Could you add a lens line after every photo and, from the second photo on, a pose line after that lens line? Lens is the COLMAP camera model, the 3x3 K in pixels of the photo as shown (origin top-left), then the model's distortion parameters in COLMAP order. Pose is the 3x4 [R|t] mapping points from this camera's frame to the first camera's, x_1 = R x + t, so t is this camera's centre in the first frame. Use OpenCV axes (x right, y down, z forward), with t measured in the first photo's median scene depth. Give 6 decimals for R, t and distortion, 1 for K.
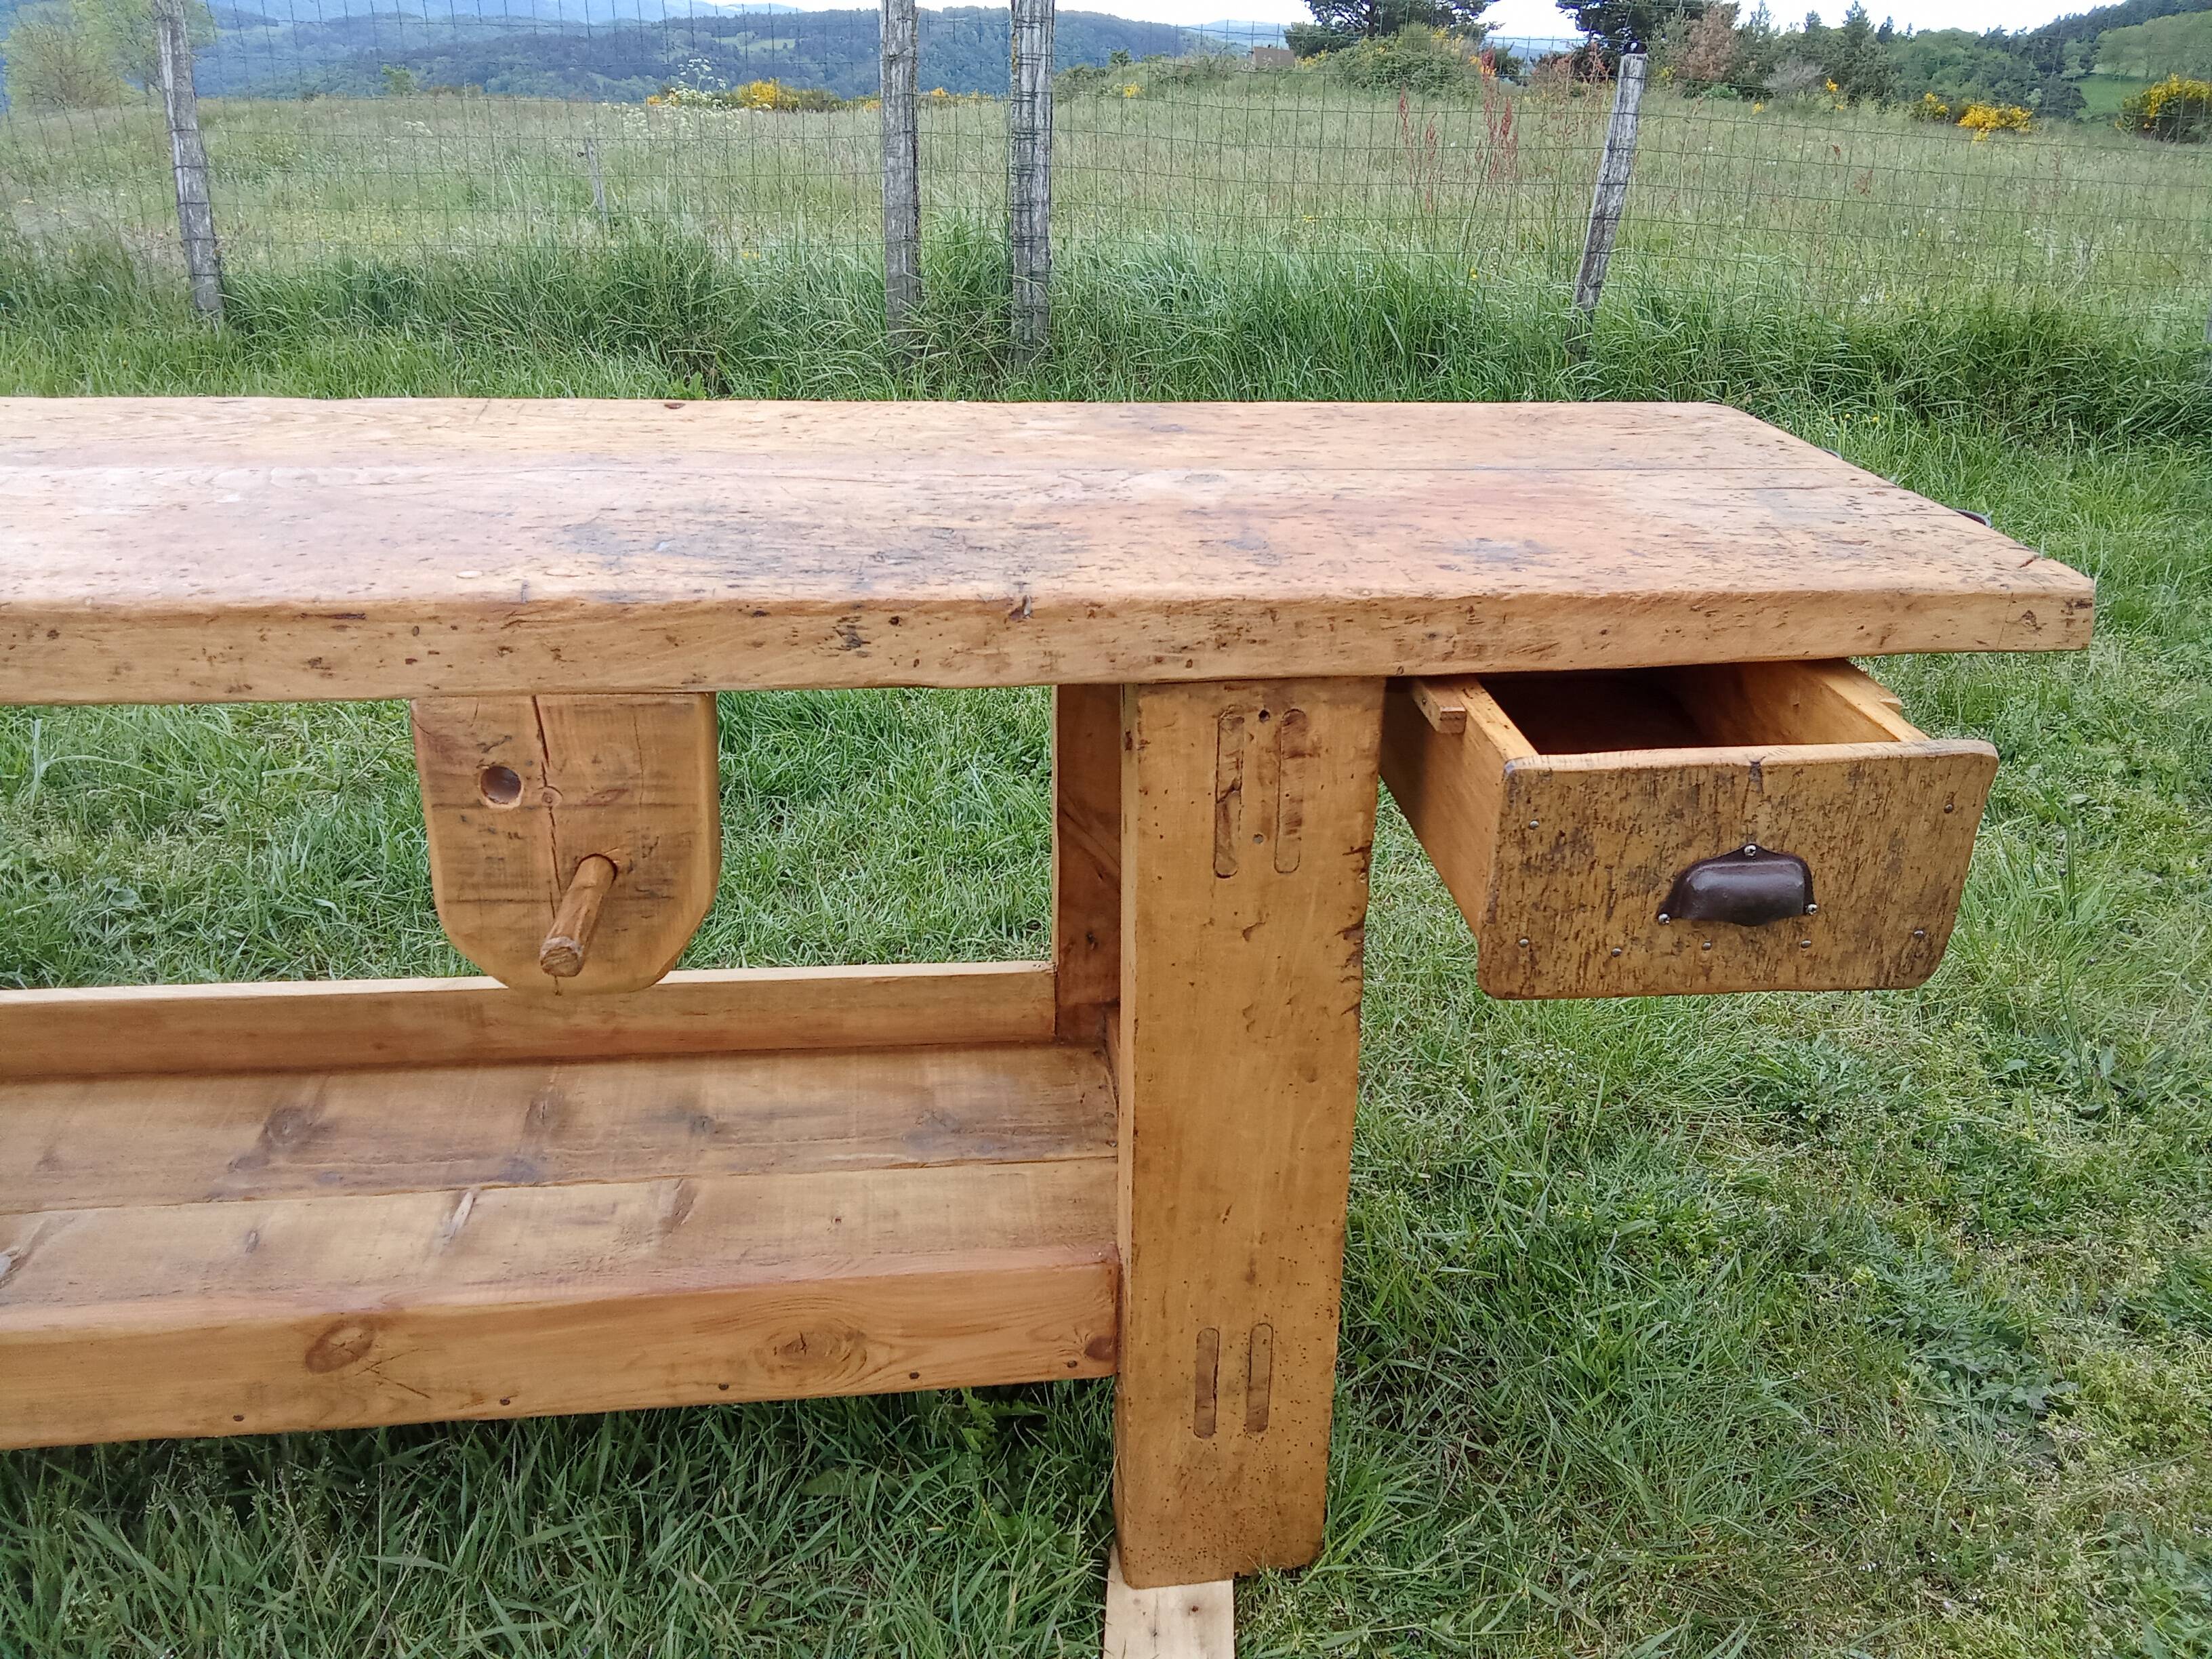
lens RADIAL K [[1705.6, 0, 1103.8], [0, 1705.6, 835.1], [0, 0, 1]] dist [0.075249, -0.126694]
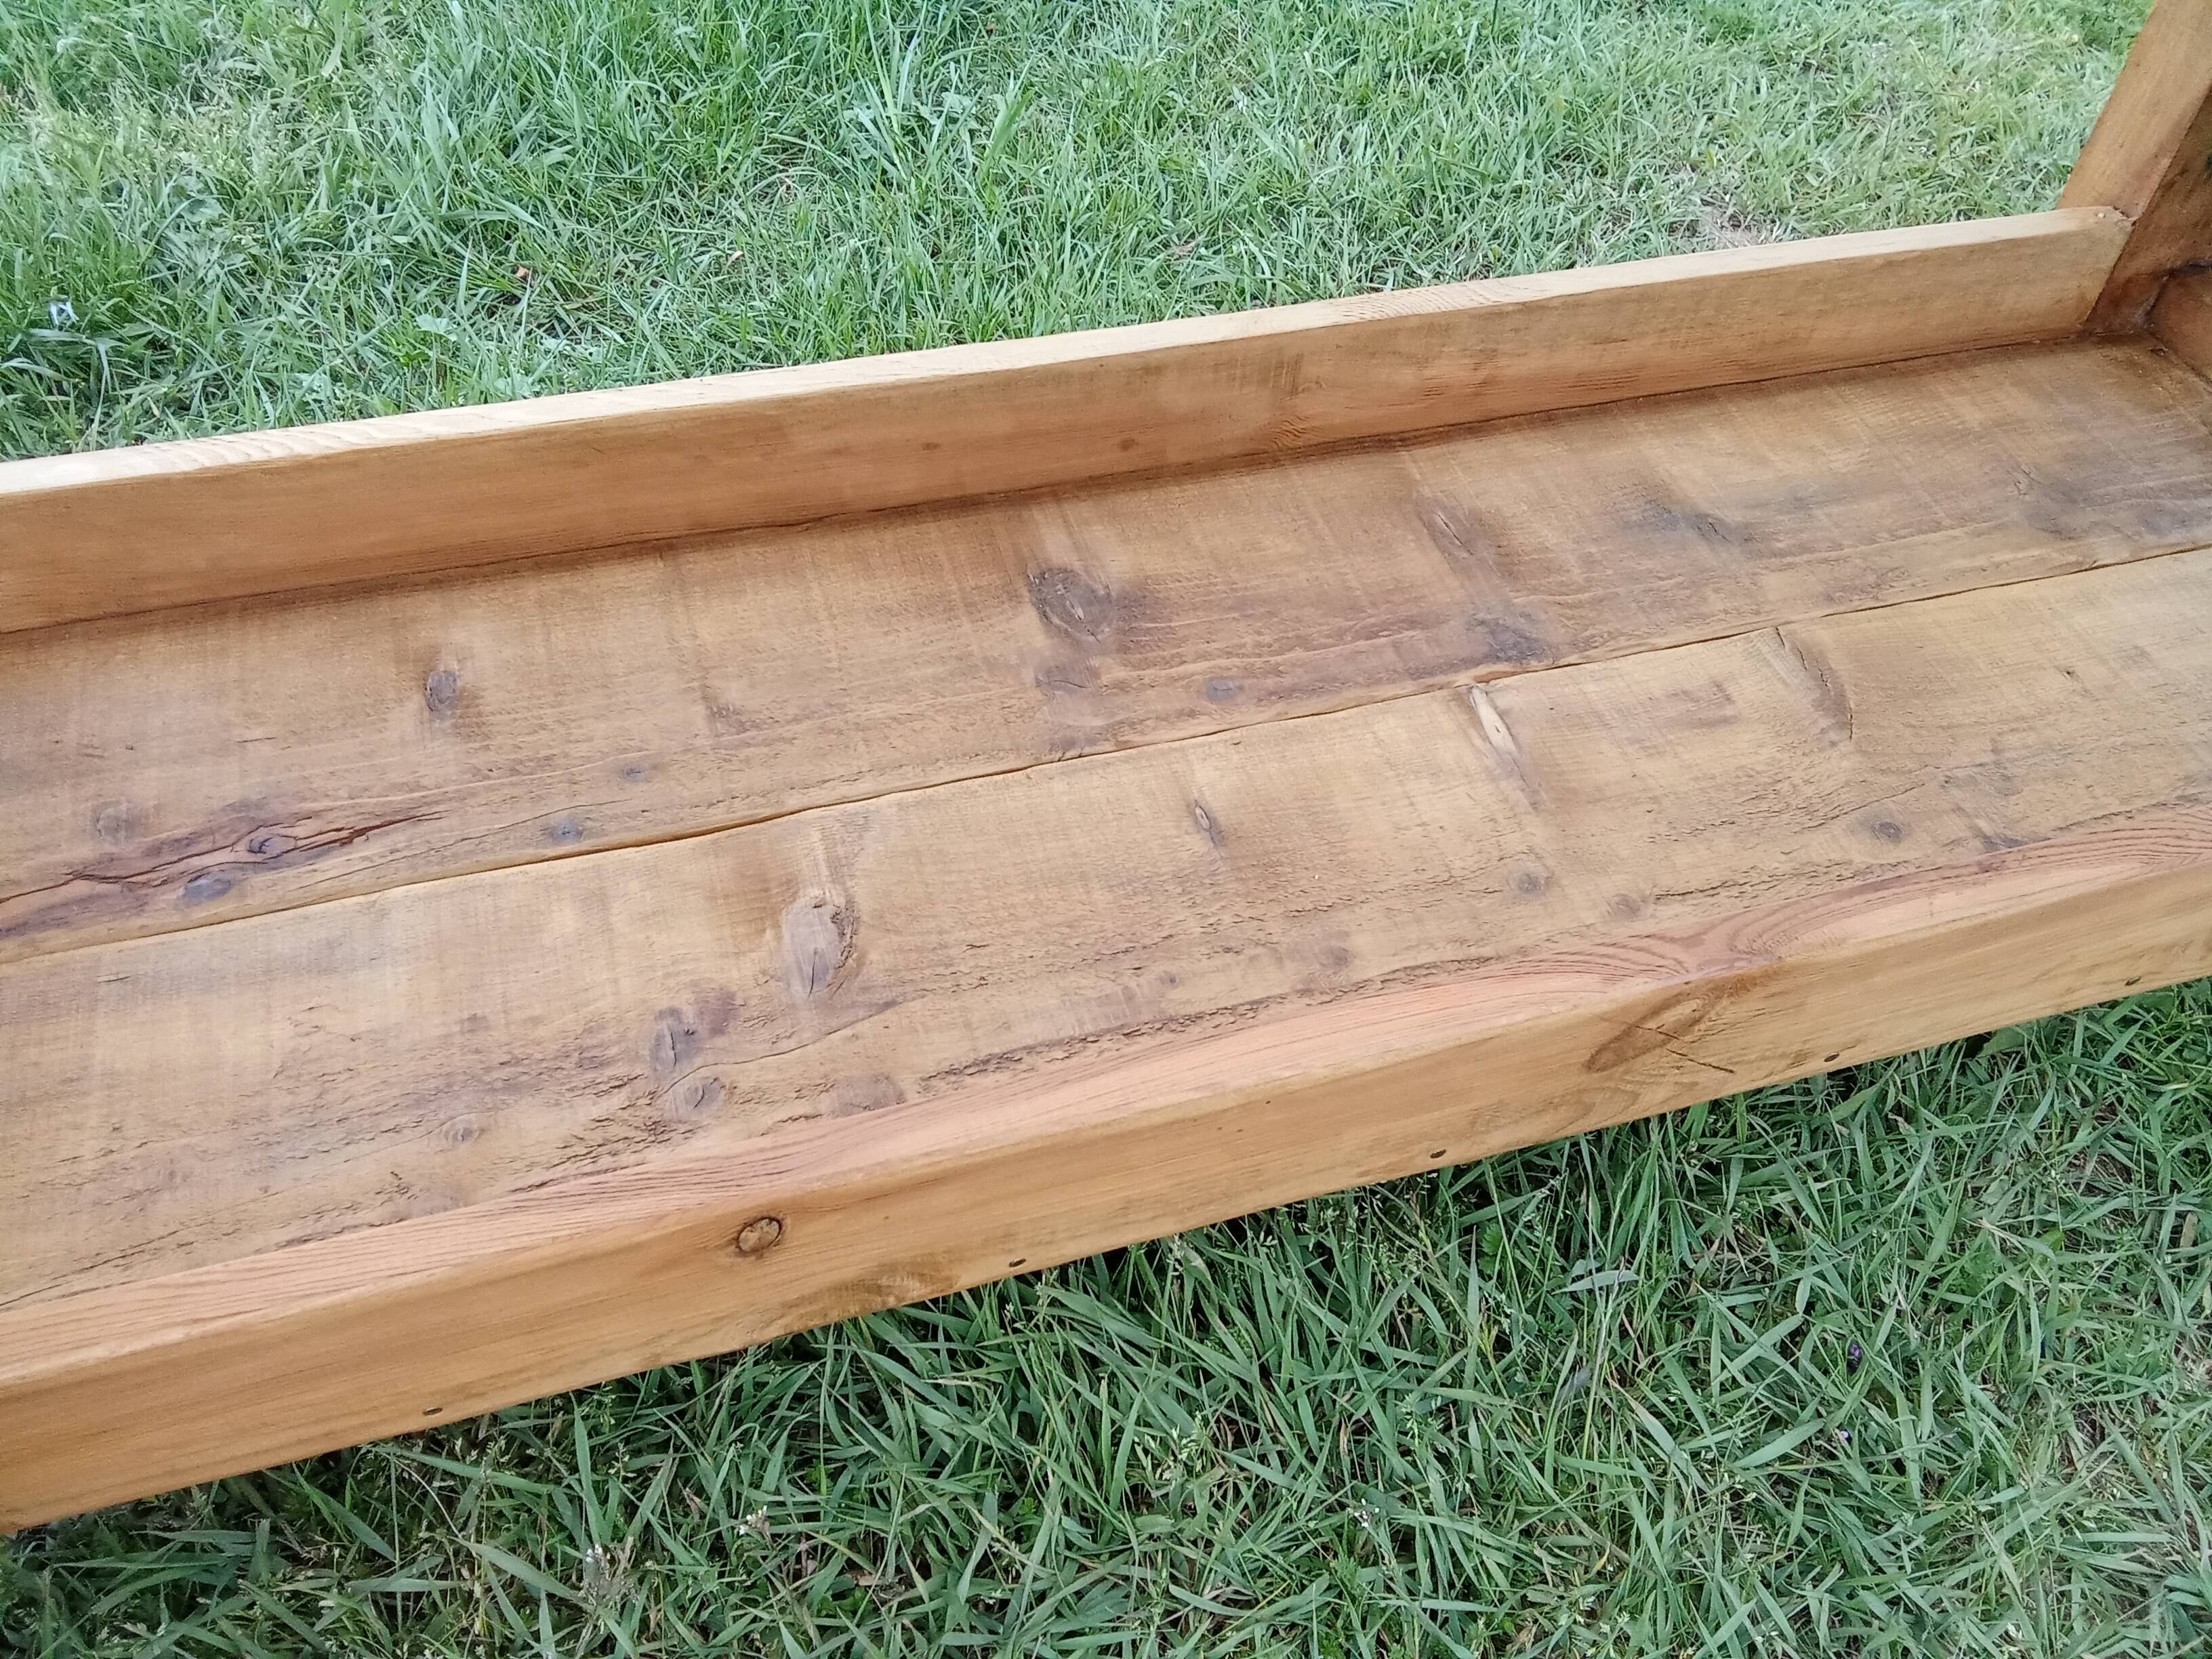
lens RADIAL K [[1705.6, 0, 1103.8], [0, 1705.6, 835.1], [0, 0, 1]] dist [0.075249, -0.126694]
pose [[0.985014, -0.118985, 0.124859, -0.382573], [0.056190, 0.905821, 0.419918, -0.001584], [-0.163064, -0.406610, 0.898932, 0.313649]]
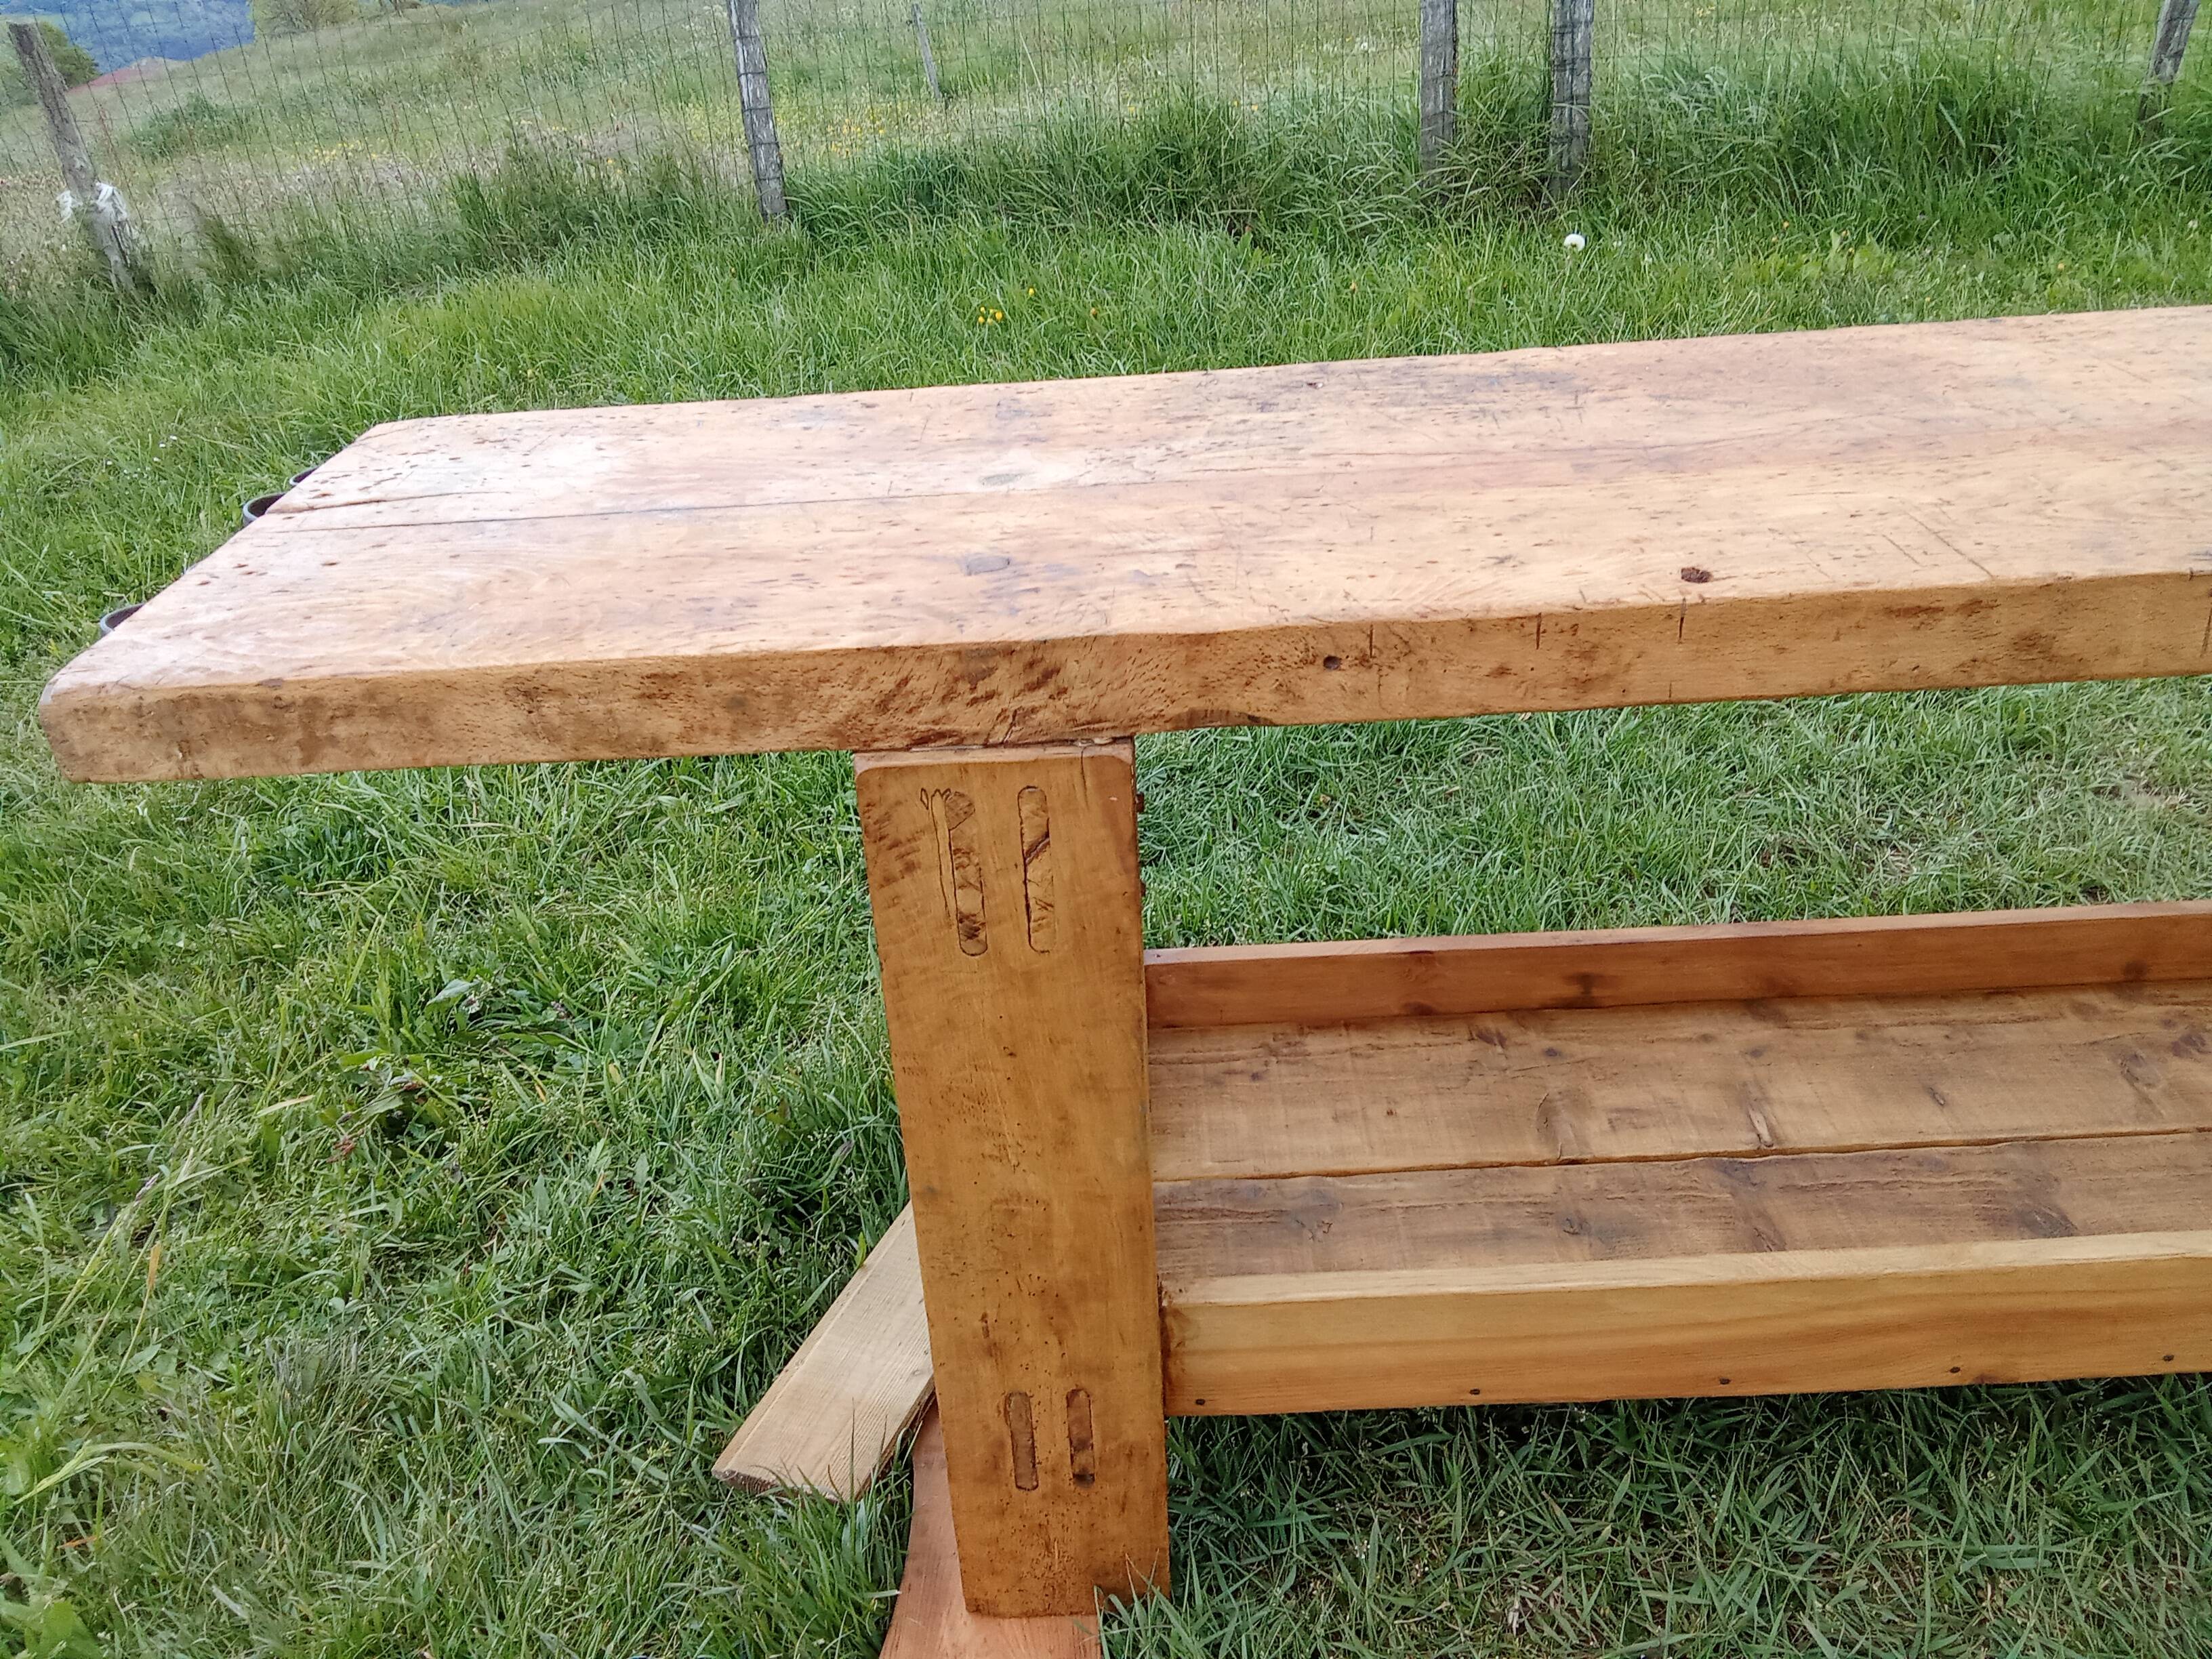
lens RADIAL K [[1713.6, 0, 1095.0], [0, 1713.6, 822.9], [0, 0, 1]] dist [0.068012, -0.113096]
pose [[0.990675, -0.044284, -0.128851, -0.504905], [0.054317, 0.995671, 0.075421, -0.010095], [0.124953, -0.081717, 0.988792, -0.110197]]
